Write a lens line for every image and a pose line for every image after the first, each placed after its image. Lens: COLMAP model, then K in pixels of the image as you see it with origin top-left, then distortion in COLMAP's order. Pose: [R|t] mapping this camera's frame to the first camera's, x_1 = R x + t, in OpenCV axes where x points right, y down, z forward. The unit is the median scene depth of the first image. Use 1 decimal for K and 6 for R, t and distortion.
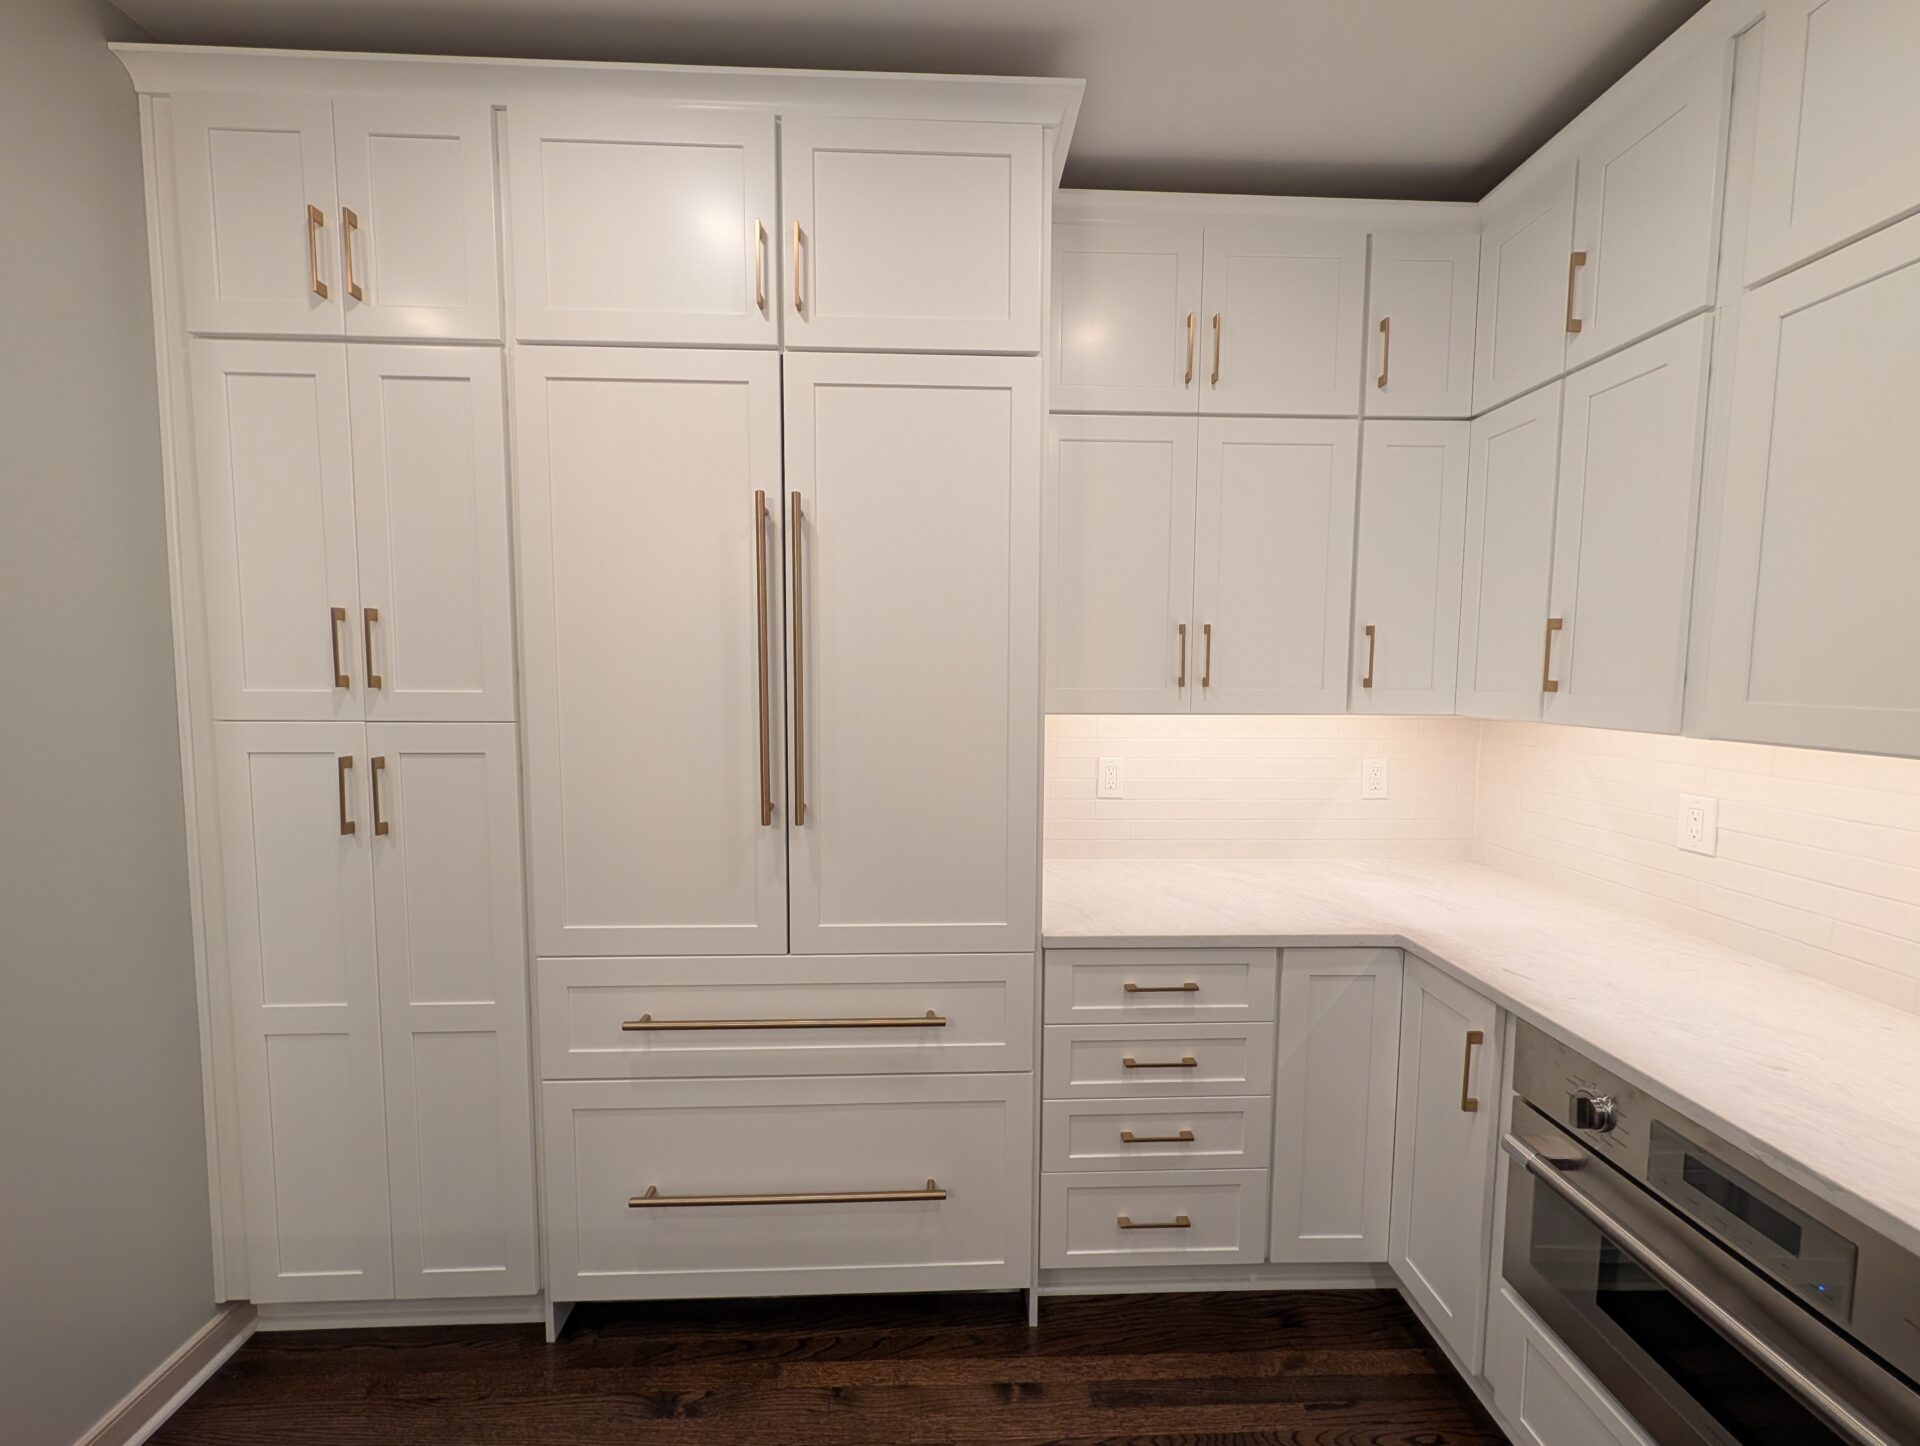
lens RADIAL K [[738.8, 0, 953.1], [0, 738.8, 724.6], [0, 0, 1]] dist [-0.001104, -0.000939]
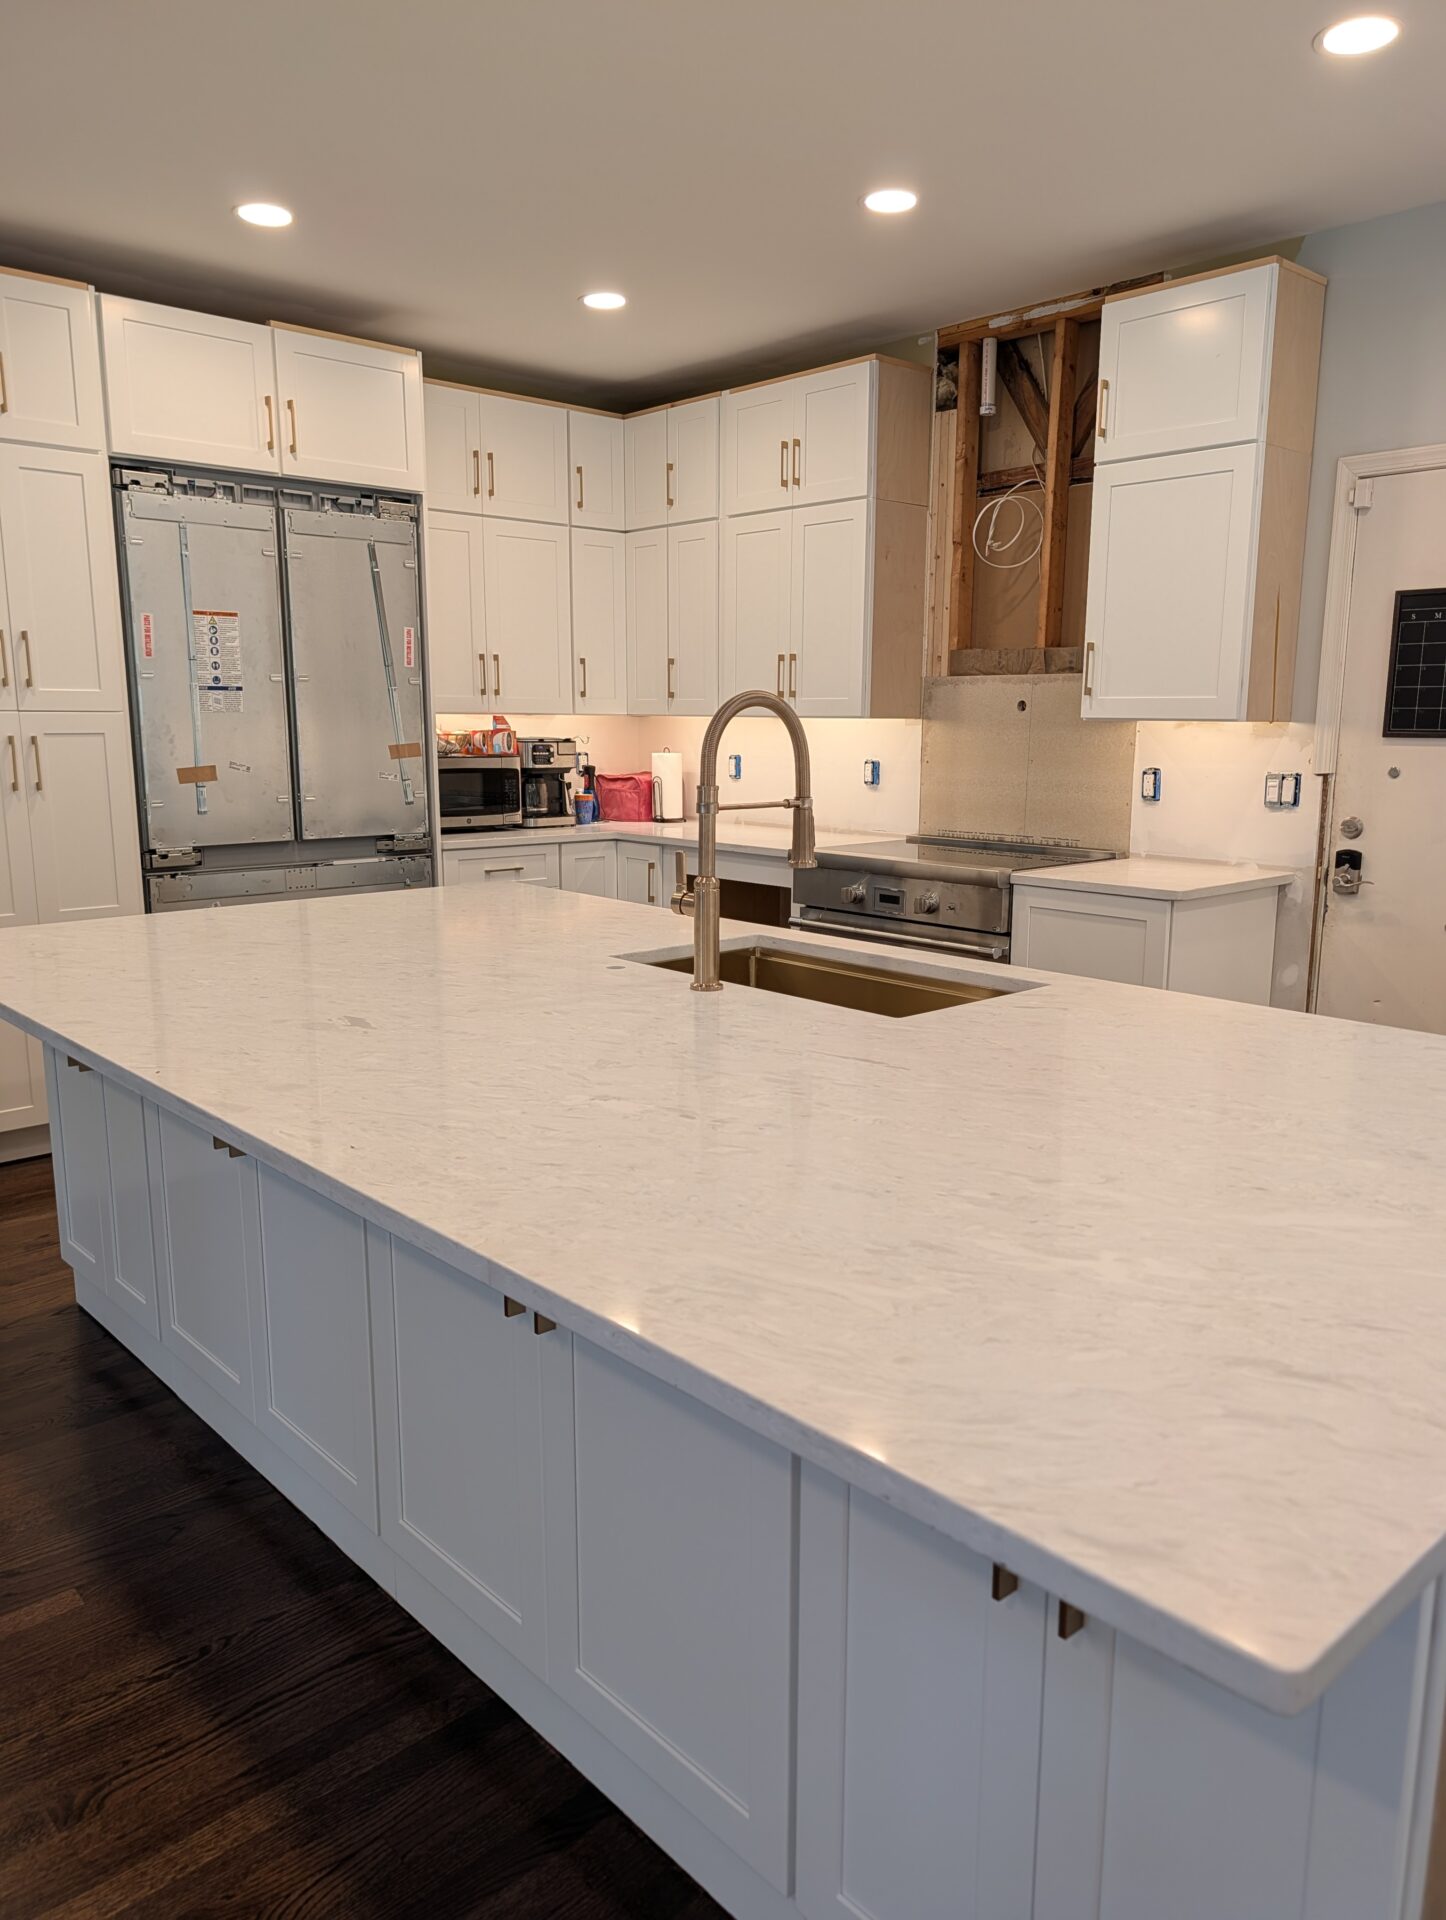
lens RADIAL K [[1382.5, 0, 739.2], [0, 1382.5, 975.4], [0, 0, 1]] dist [0.018695, -0.022810]
pose [[0.752383, -0.123455, 0.647054, -1.423784], [0.049585, 0.990108, 0.131252, 0.201959], [-0.656857, -0.066668, 0.751062, -1.802280]]
